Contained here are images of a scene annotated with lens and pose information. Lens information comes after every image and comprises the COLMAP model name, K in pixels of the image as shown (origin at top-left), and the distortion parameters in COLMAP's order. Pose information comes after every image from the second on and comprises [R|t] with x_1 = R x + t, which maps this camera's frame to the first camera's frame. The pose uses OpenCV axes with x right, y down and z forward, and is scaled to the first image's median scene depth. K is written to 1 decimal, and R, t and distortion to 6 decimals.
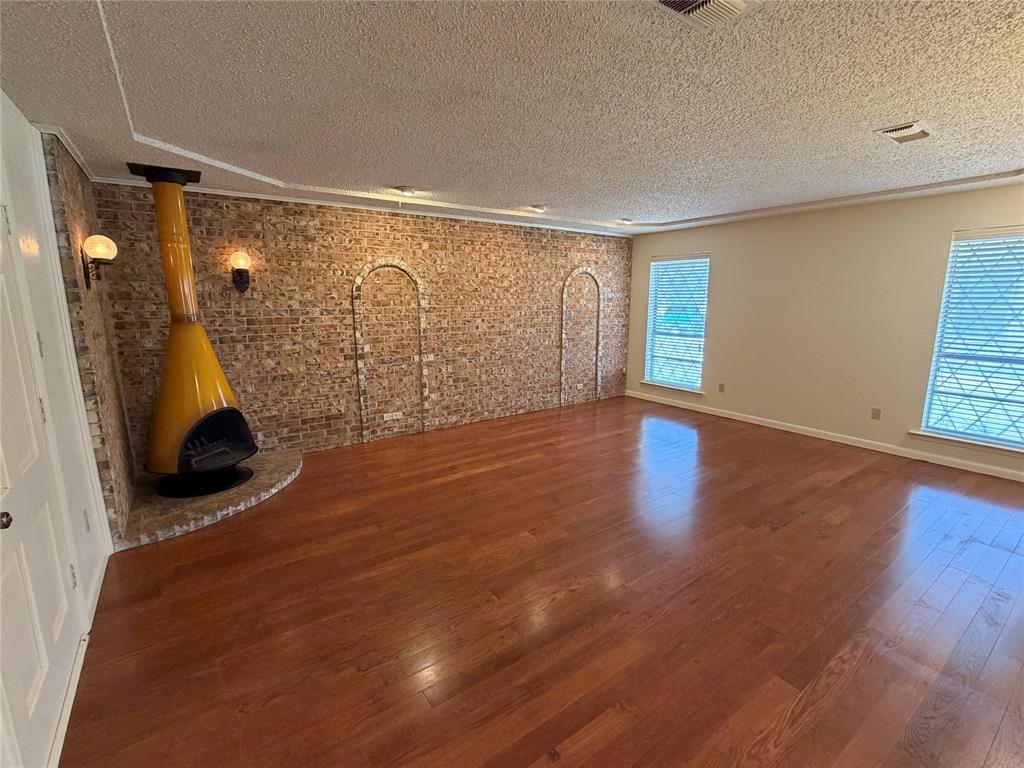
lens RADIAL K [[463.2, 0, 513.4], [0, 463.2, 383.7], [0, 0, 1]] dist [-0.000523, -0.001053]
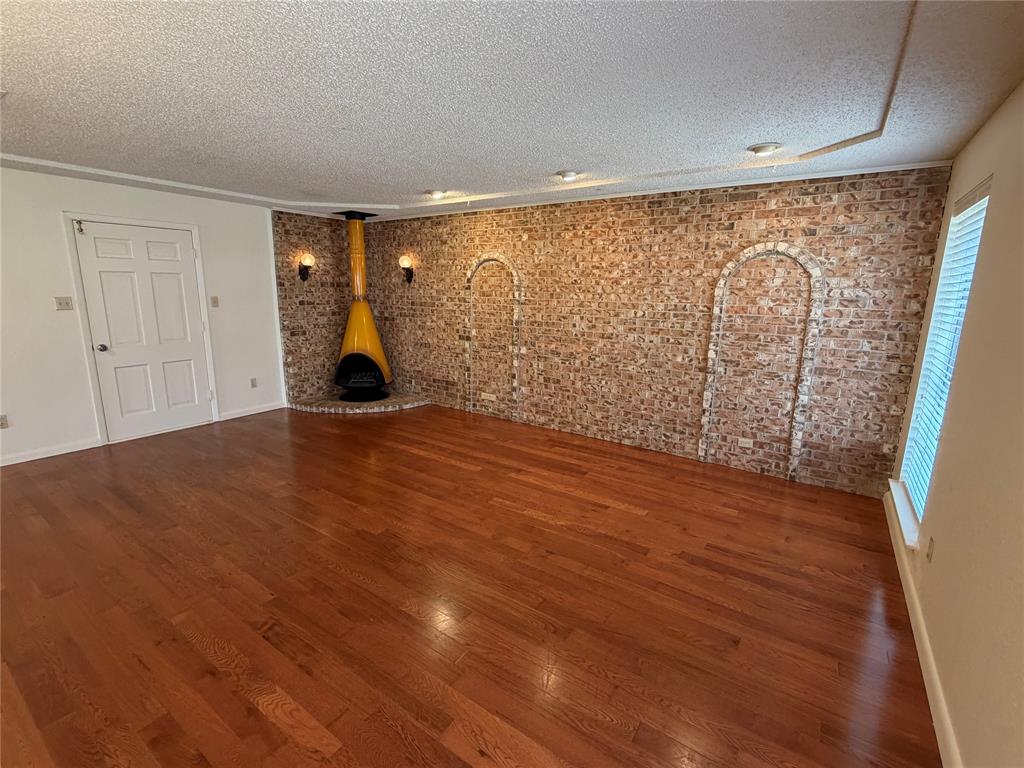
lens RADIAL K [[463.2, 0, 513.4], [0, 463.2, 383.7], [0, 0, 1]] dist [-0.000523, -0.001053]
pose [[0.337984, 0.197913, -0.920107, 0.707285], [-0.193429, 0.971376, 0.137889, -0.113779], [0.921060, 0.131371, 0.366592, 0.595685]]
